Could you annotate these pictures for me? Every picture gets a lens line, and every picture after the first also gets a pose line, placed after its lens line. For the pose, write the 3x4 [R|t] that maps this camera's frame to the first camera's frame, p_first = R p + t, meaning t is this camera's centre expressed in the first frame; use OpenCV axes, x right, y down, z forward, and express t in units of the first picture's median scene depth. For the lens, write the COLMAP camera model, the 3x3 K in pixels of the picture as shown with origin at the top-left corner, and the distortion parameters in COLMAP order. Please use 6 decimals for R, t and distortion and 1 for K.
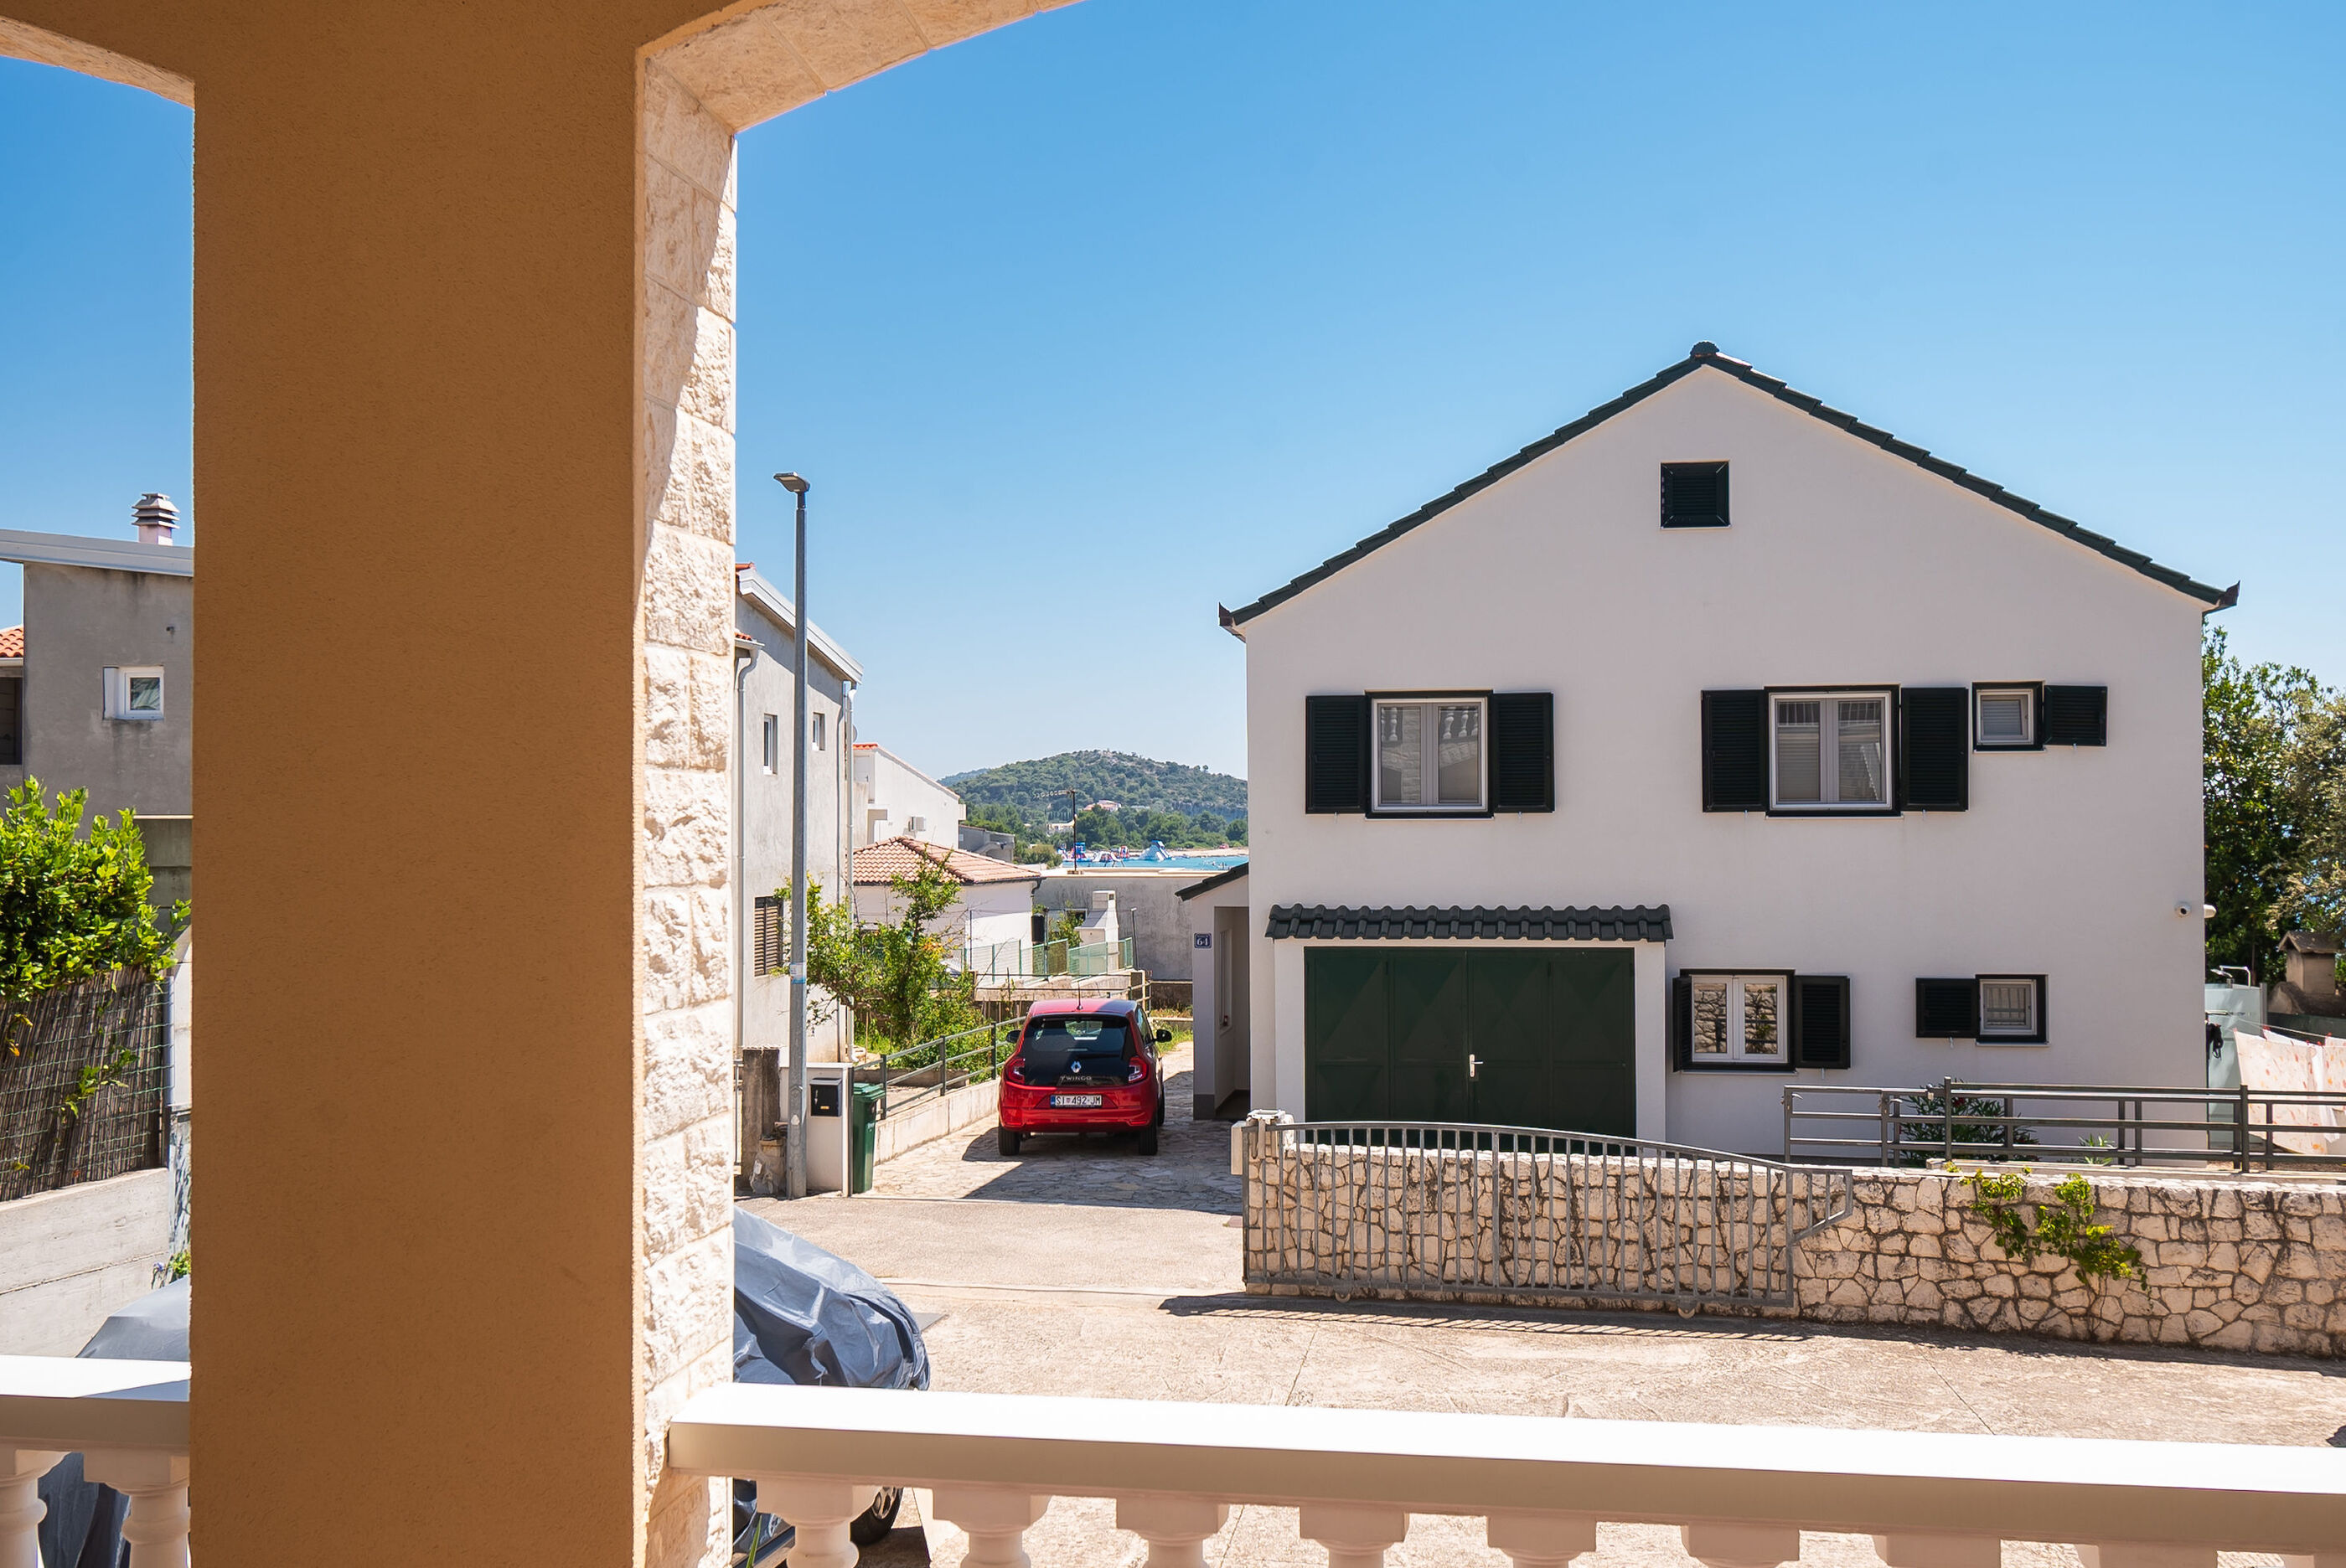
lens RADIAL K [[2038.0, 0, 1110.5], [0, 2038.0, 744.2], [0, 0, 1]] dist [-0.001065, -0.022345]
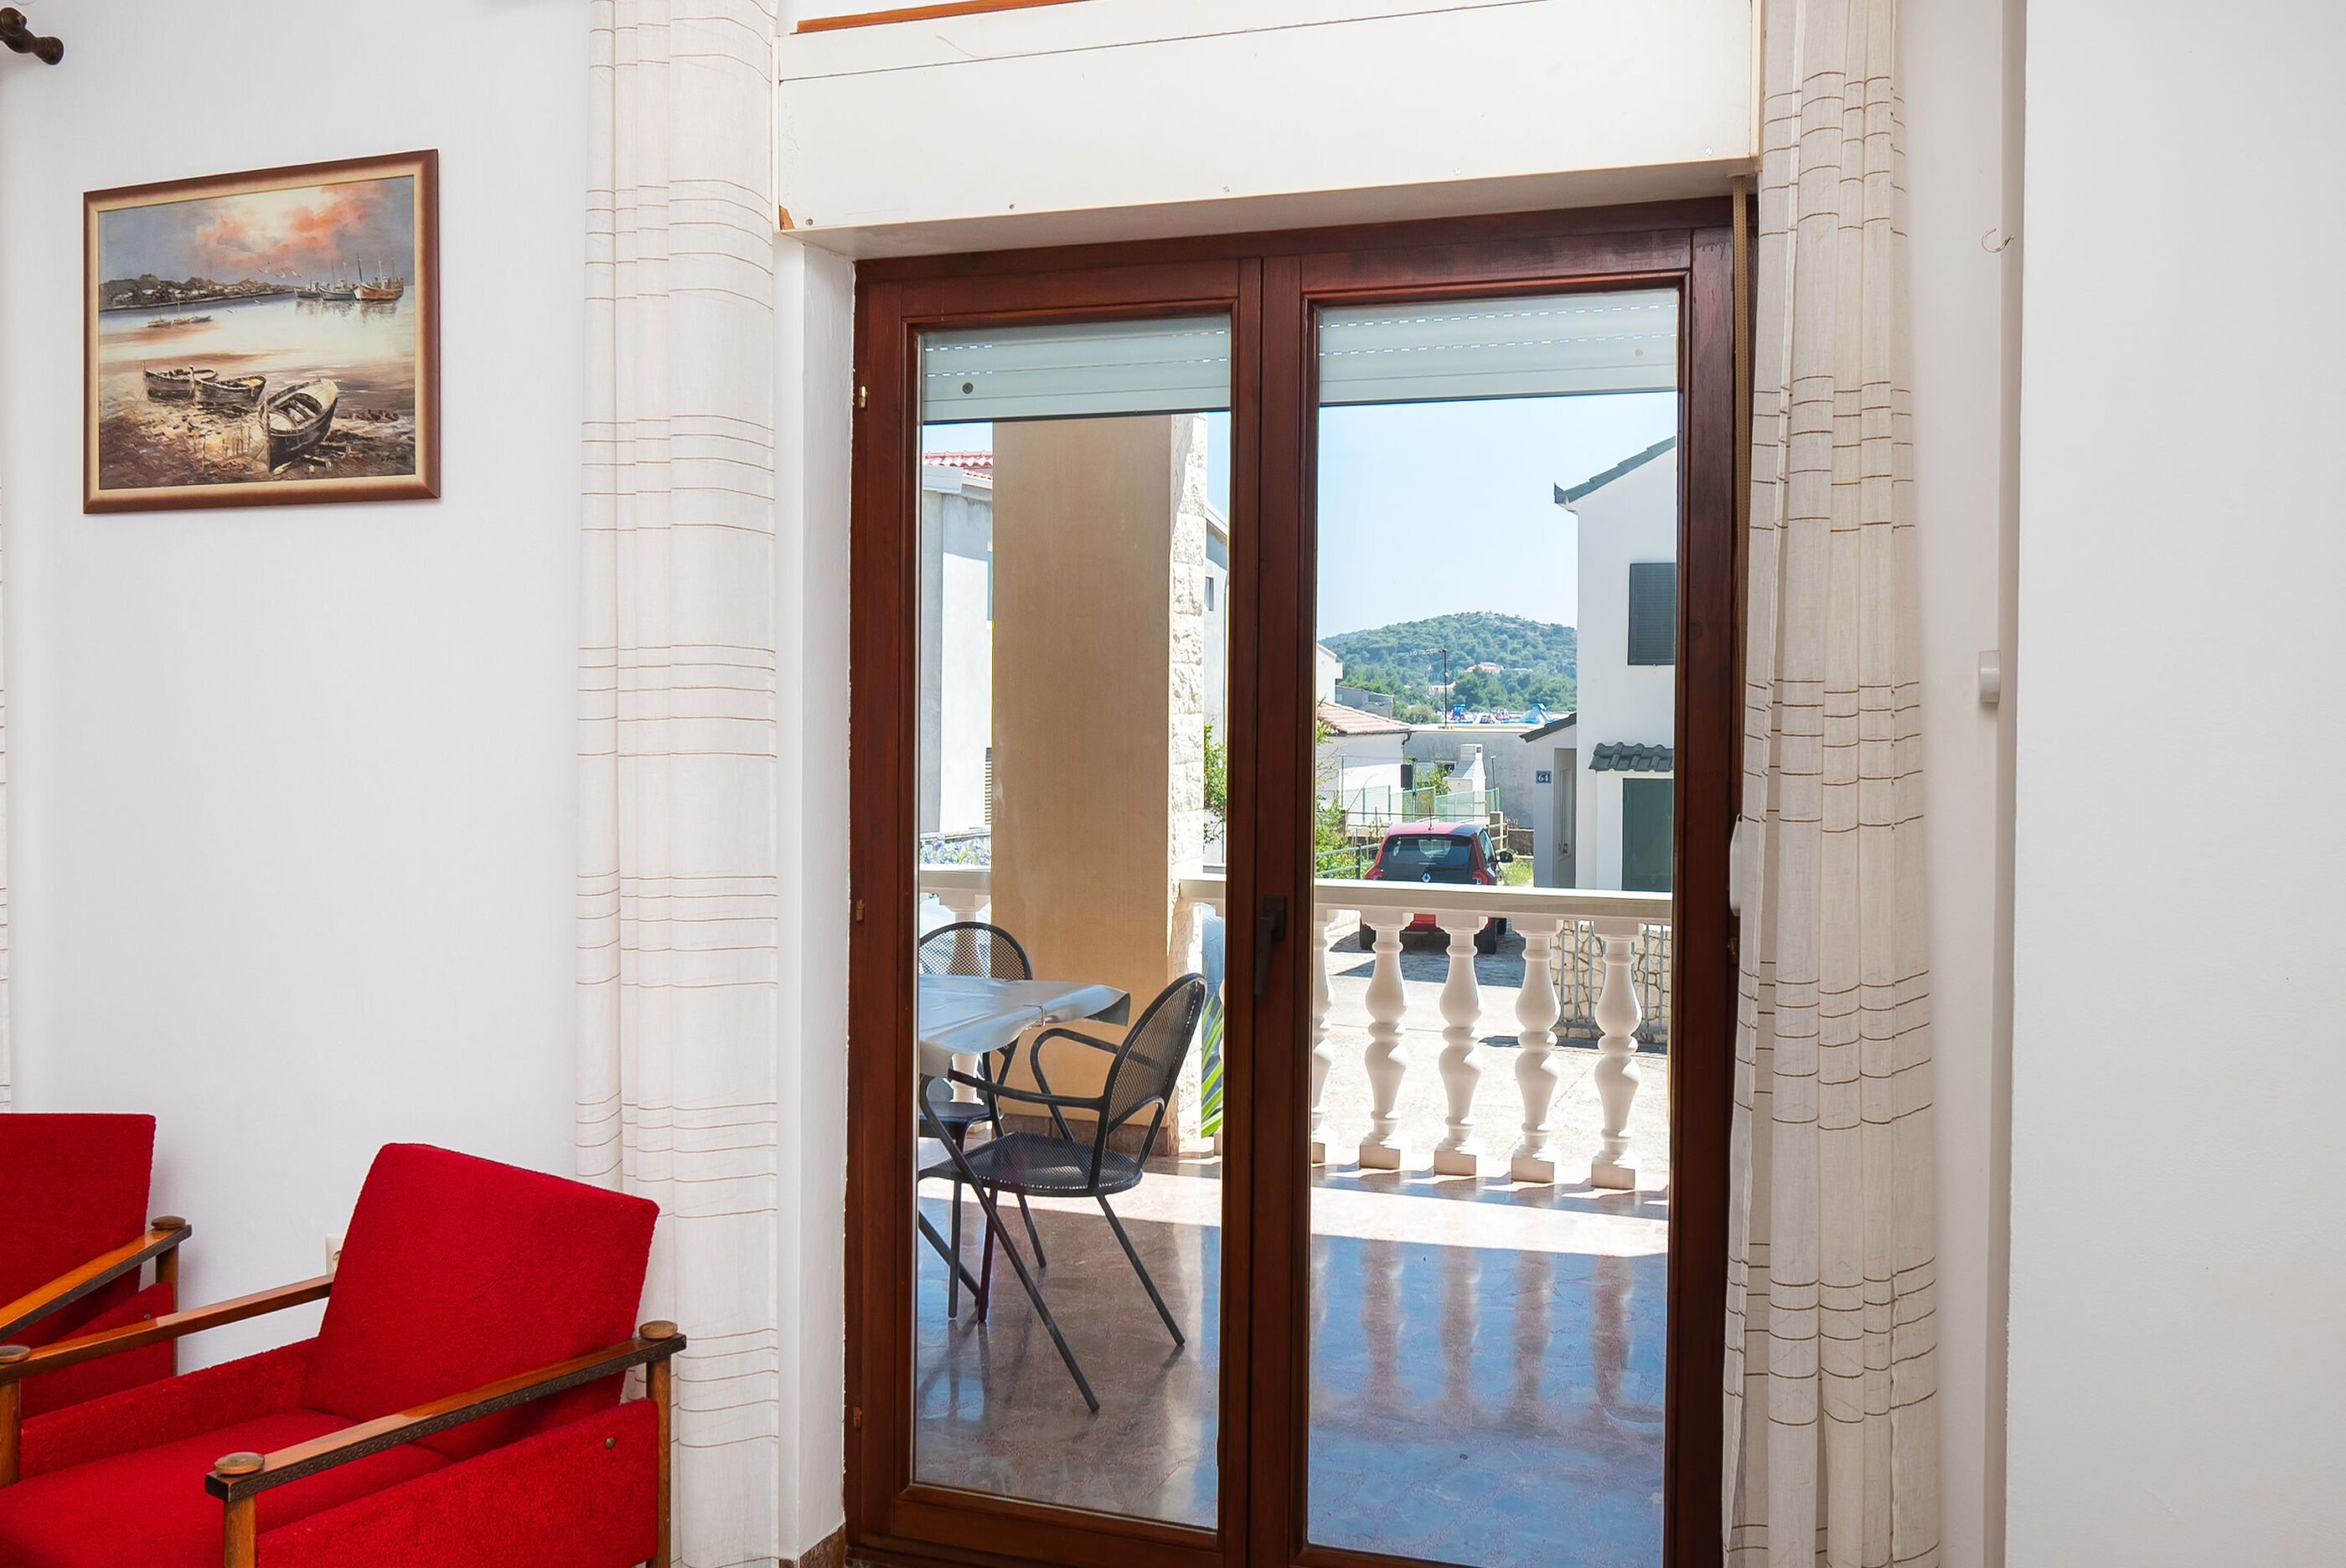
lens RADIAL K [[2038.0, 0, 1145.8], [0, 2038.0, 724.7], [0, 0, 1]] dist [-0.001065, -0.022345]
pose [[0.985774, 0.009992, -0.167781, 0.020441], [-0.000184, 0.998295, 0.058374, 0.000290], [0.168078, -0.057513, 0.984095, -0.190871]]
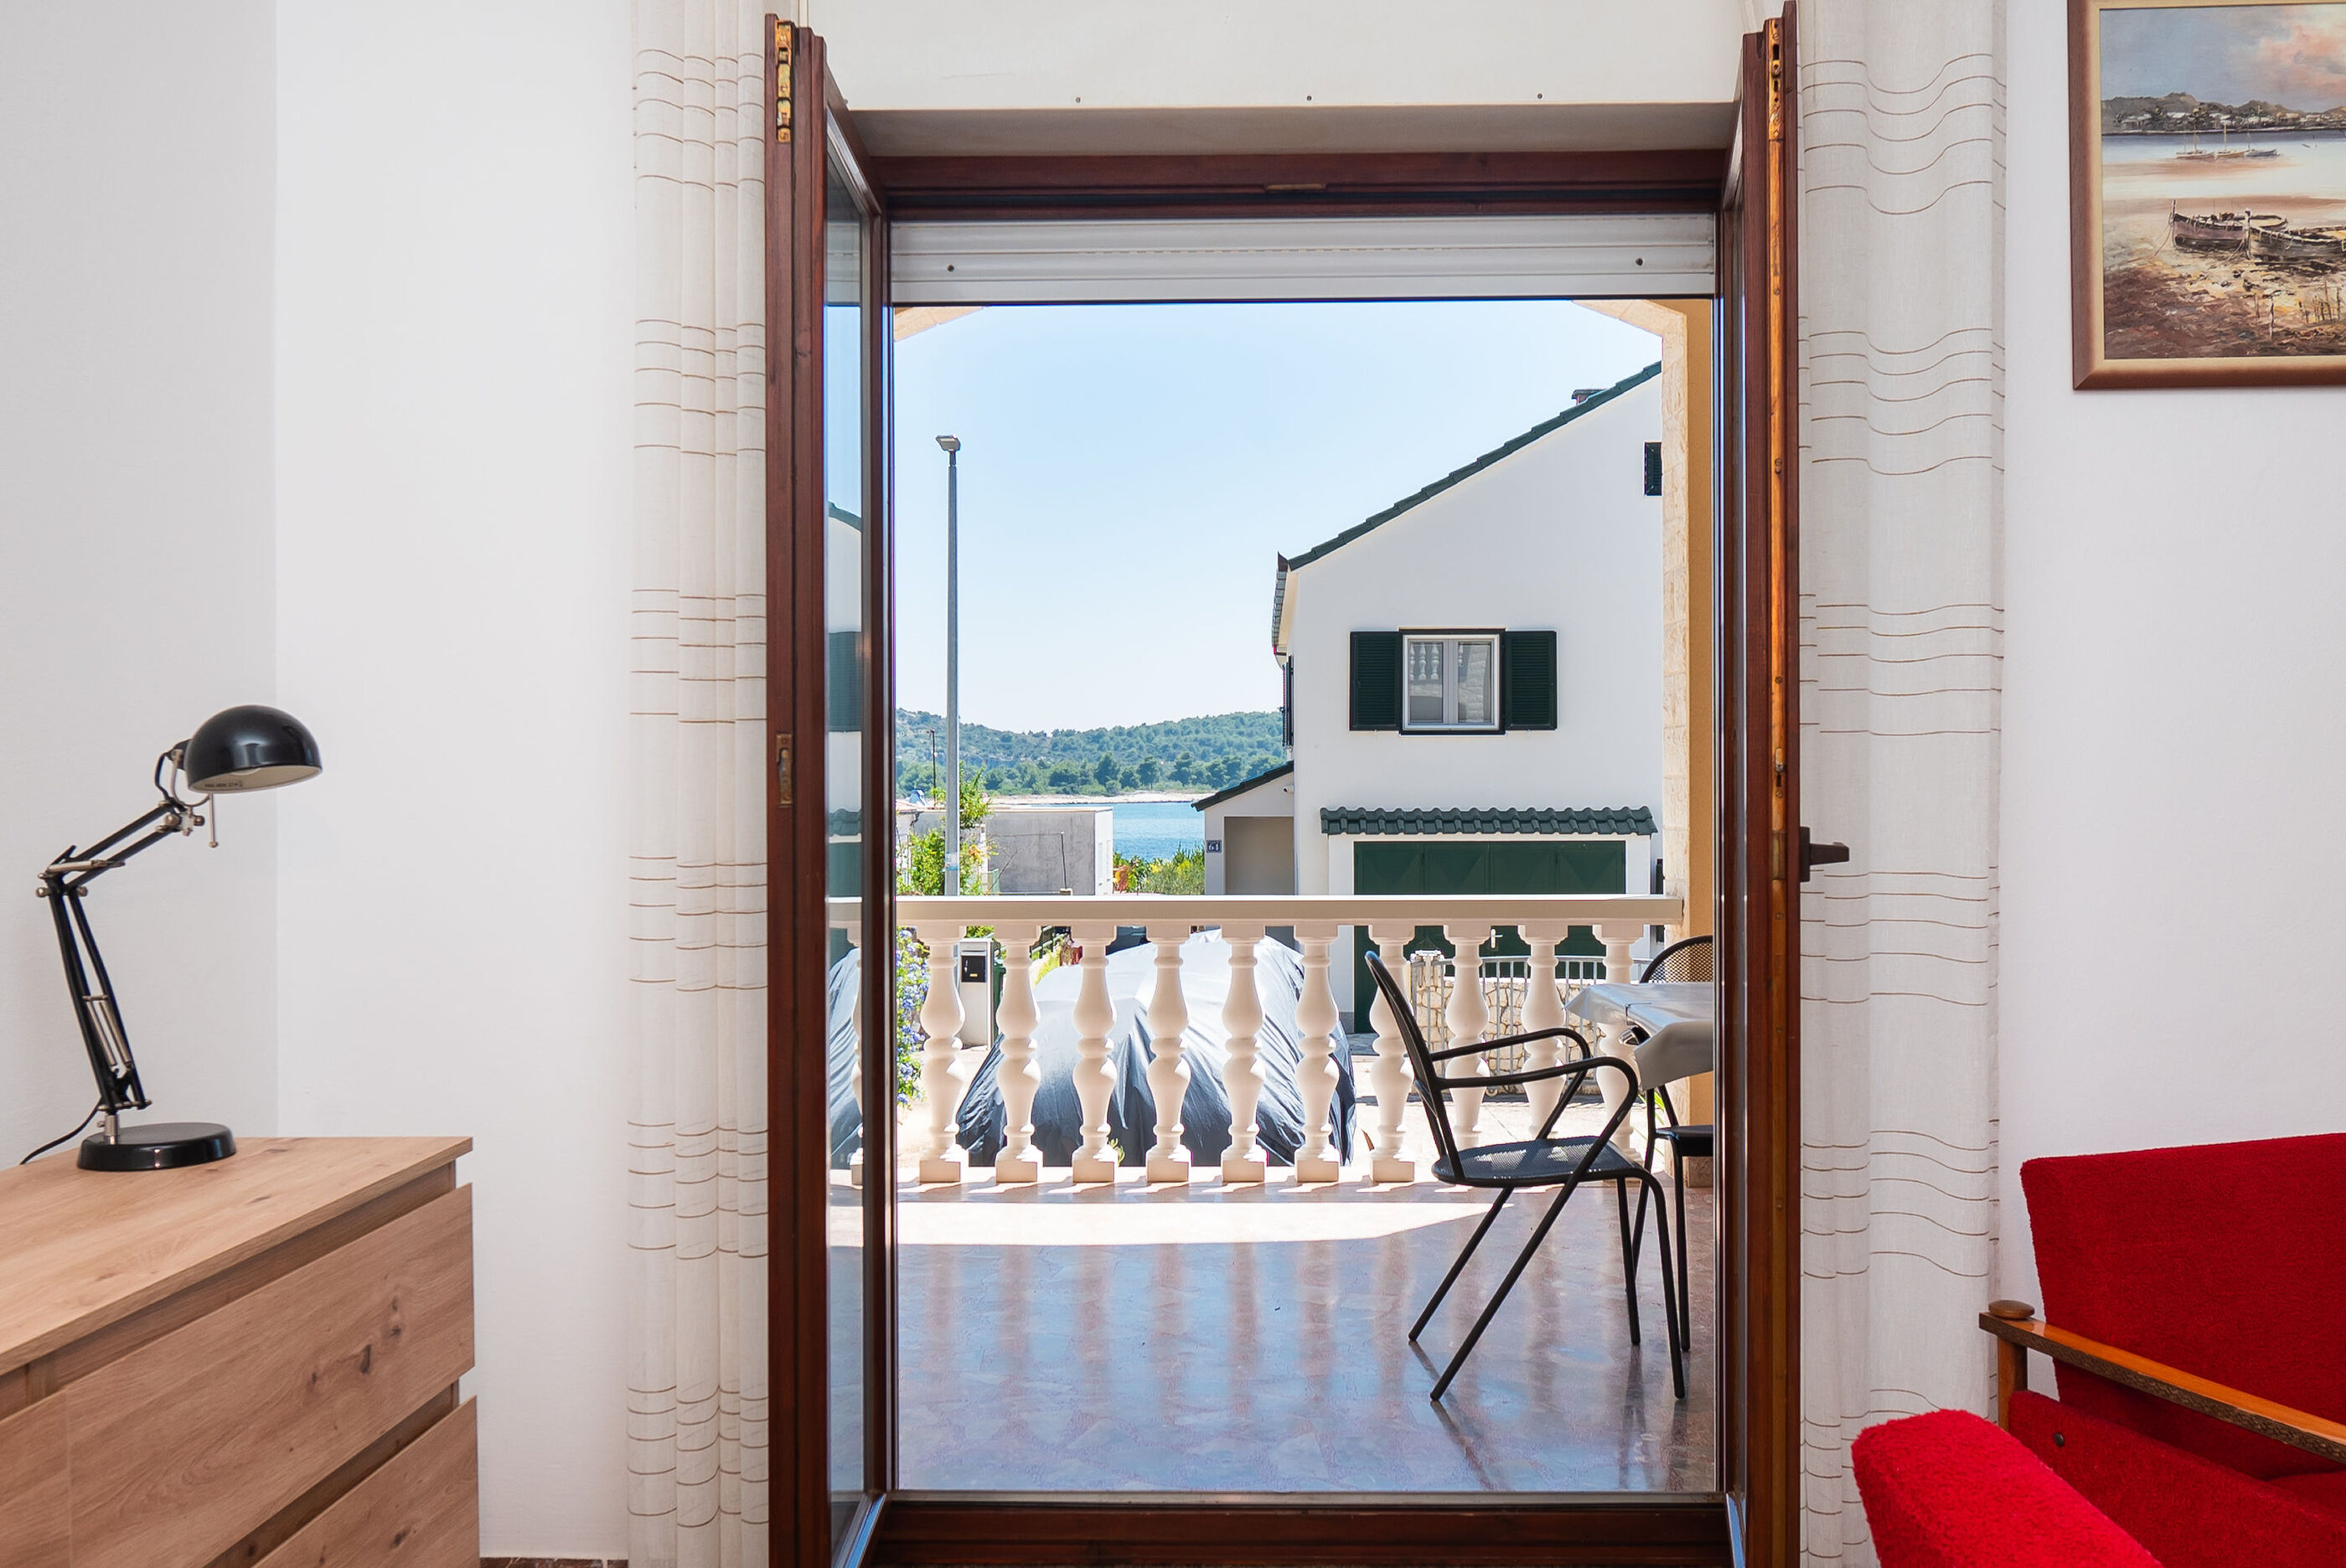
lens RADIAL K [[2038.0, 0, 1105.9], [0, 2038.0, 780.3], [0, 0, 1]] dist [-0.001065, -0.022345]
pose [[0.992440, 0.000870, 0.122727, -0.190614], [-0.005995, 0.999125, 0.041397, 0.014282], [-0.122583, -0.041820, 0.991577, -0.161997]]
